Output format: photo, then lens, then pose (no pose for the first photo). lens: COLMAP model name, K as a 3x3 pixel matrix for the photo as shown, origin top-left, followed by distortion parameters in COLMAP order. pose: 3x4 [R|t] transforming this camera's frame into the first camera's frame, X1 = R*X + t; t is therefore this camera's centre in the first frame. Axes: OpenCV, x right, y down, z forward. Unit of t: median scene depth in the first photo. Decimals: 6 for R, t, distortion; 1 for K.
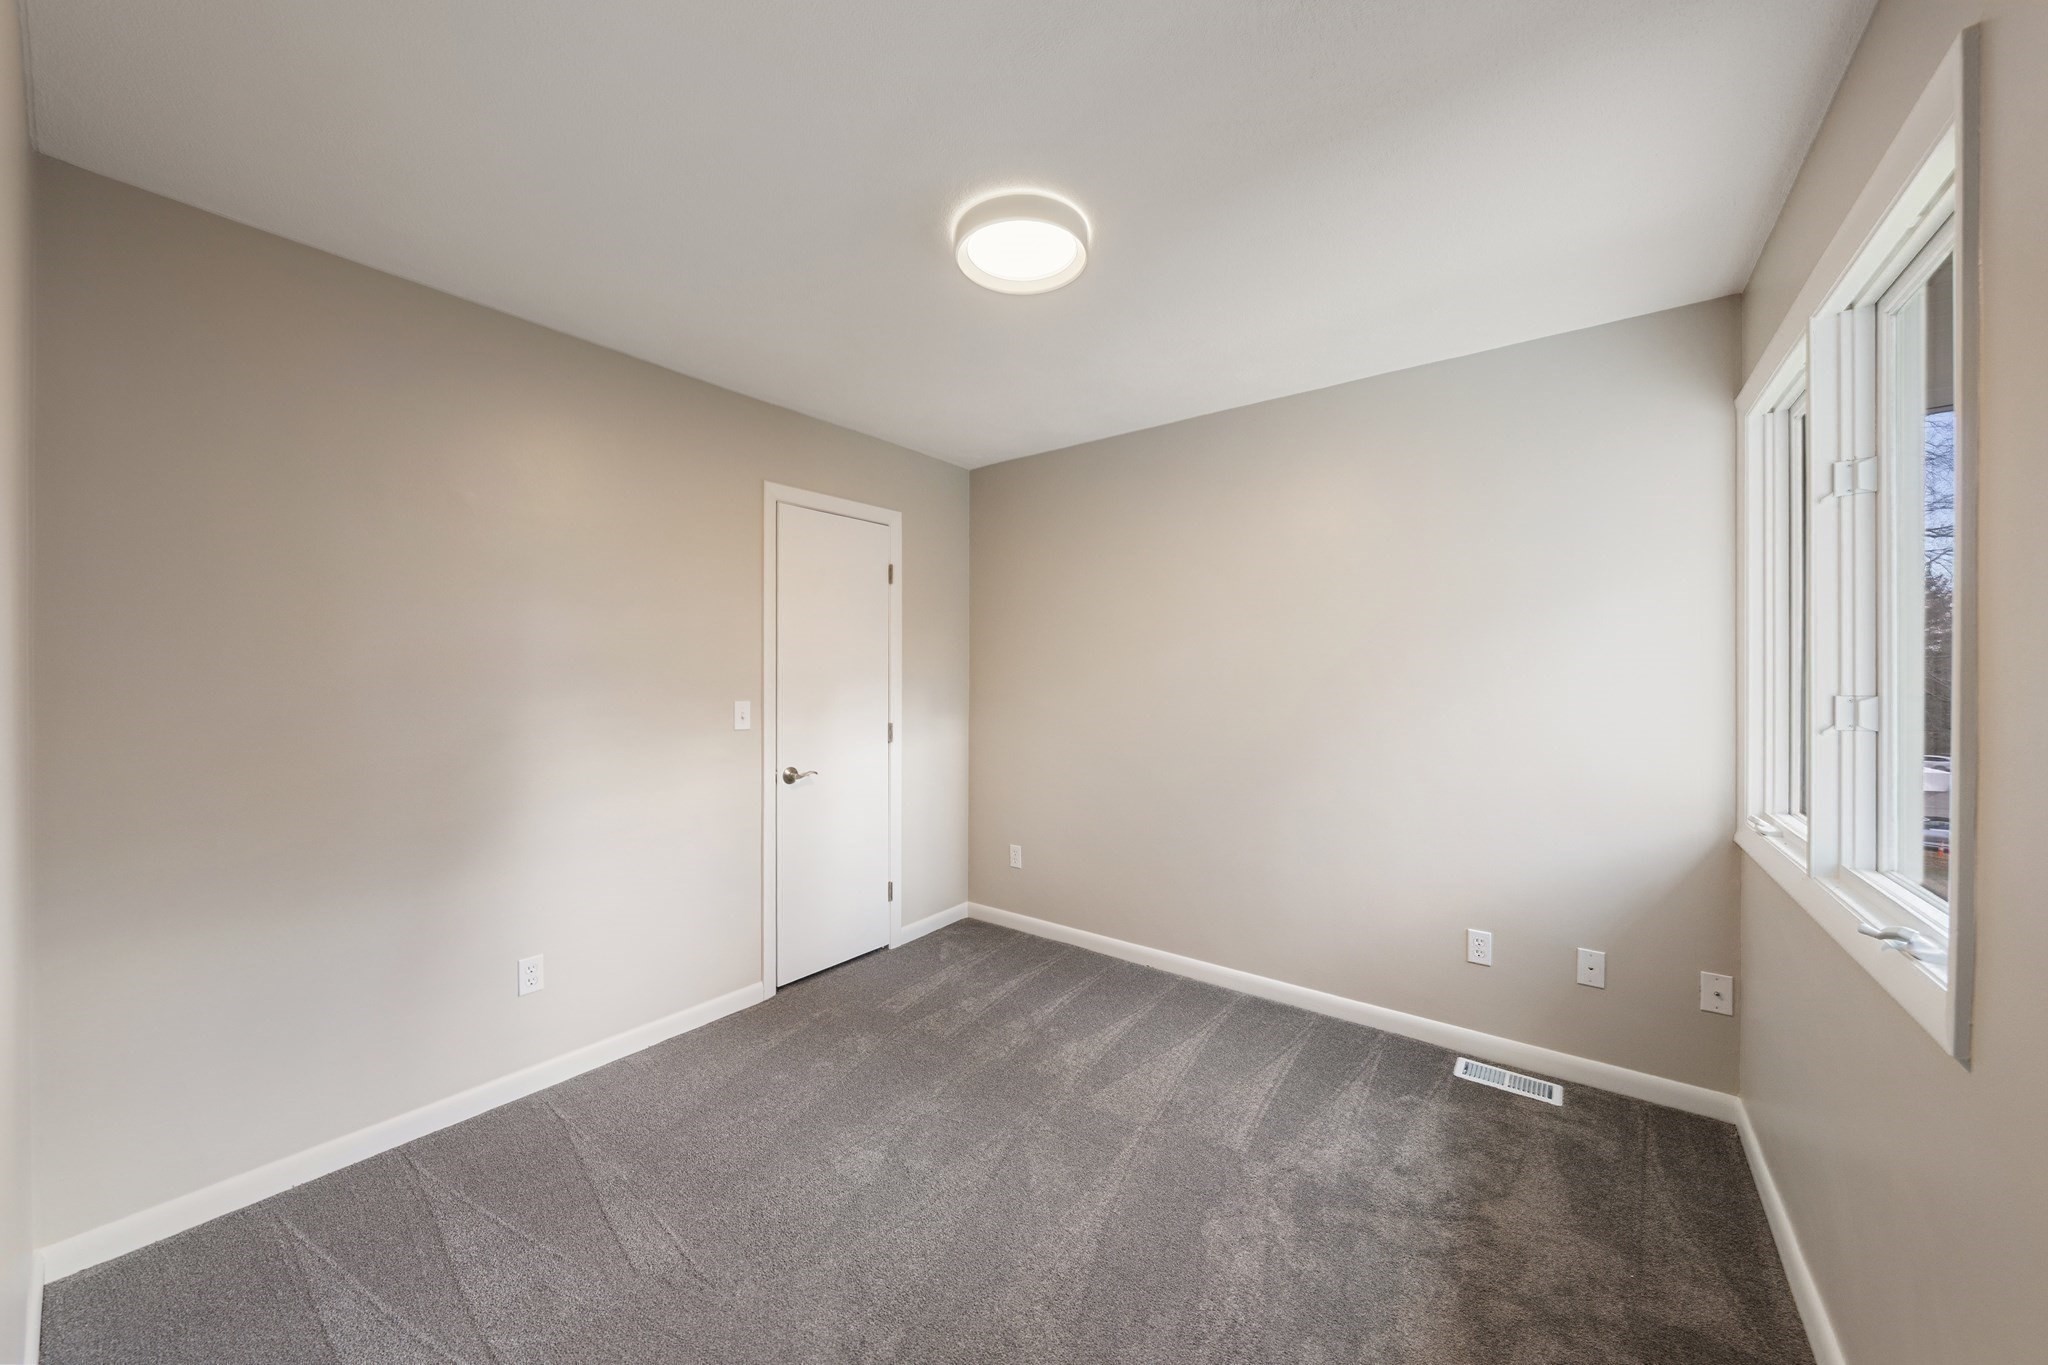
lens RADIAL K [[715.3, 0, 1025.0], [0, 715.3, 678.7], [0, 0, 1]] dist [-0.014891, -0.000044]
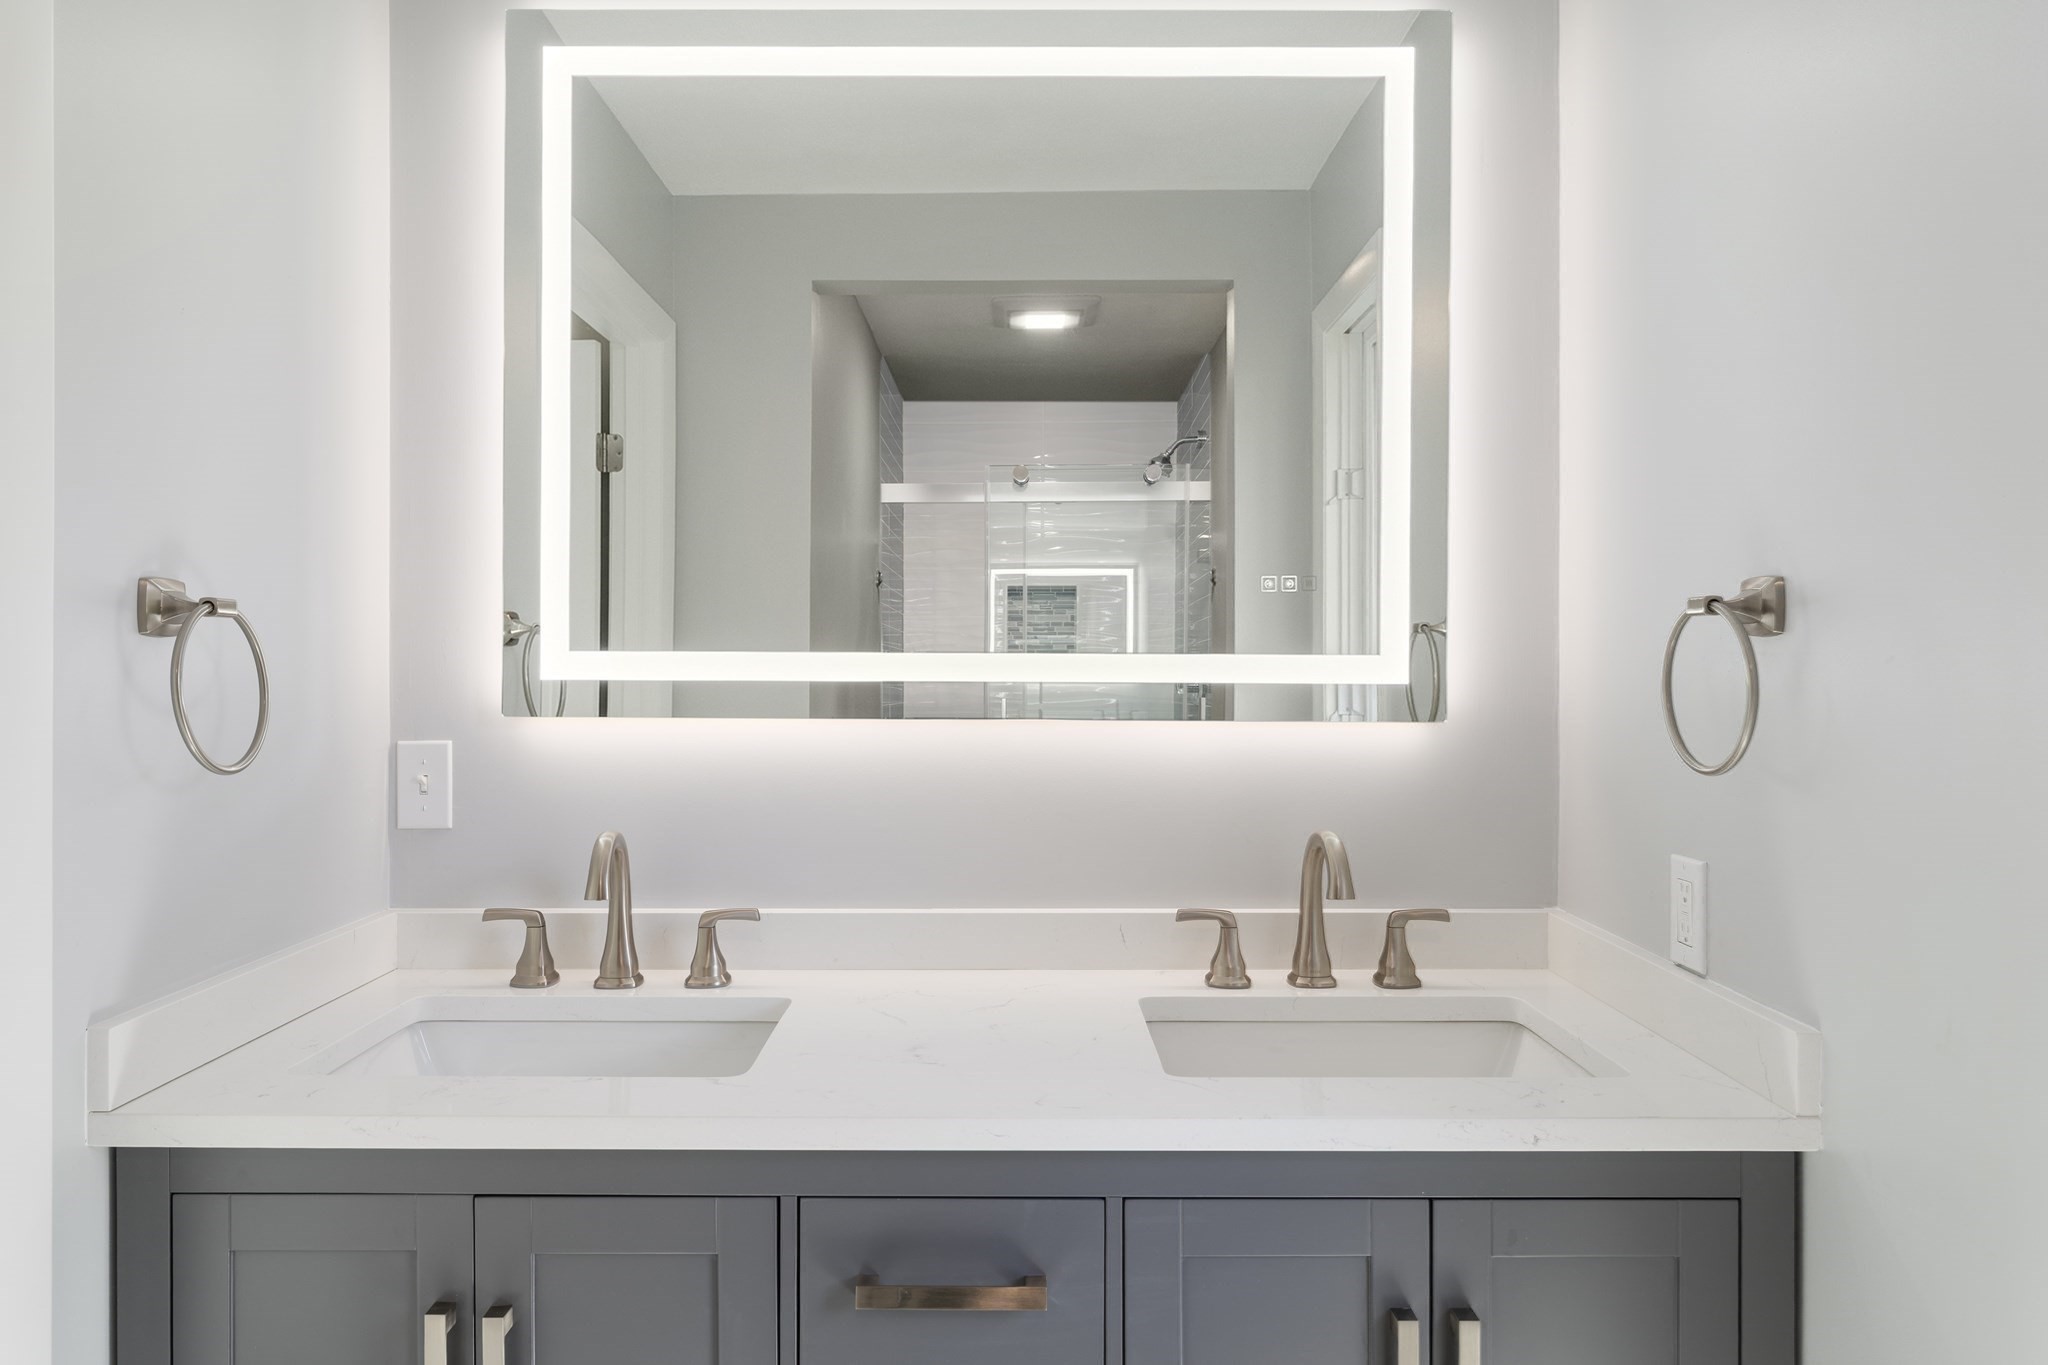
lens RADIAL K [[1417.4, 0, 1024.8], [0, 1417.4, 677.7], [0, 0, 1]] dist [-0.001139, -0.000041]
pose [[0.799346, -0.007620, 0.600822, -0.628888], [0.001456, 0.999941, 0.010744, 0.001611], [-0.600869, -0.007714, 0.799310, -0.531786]]
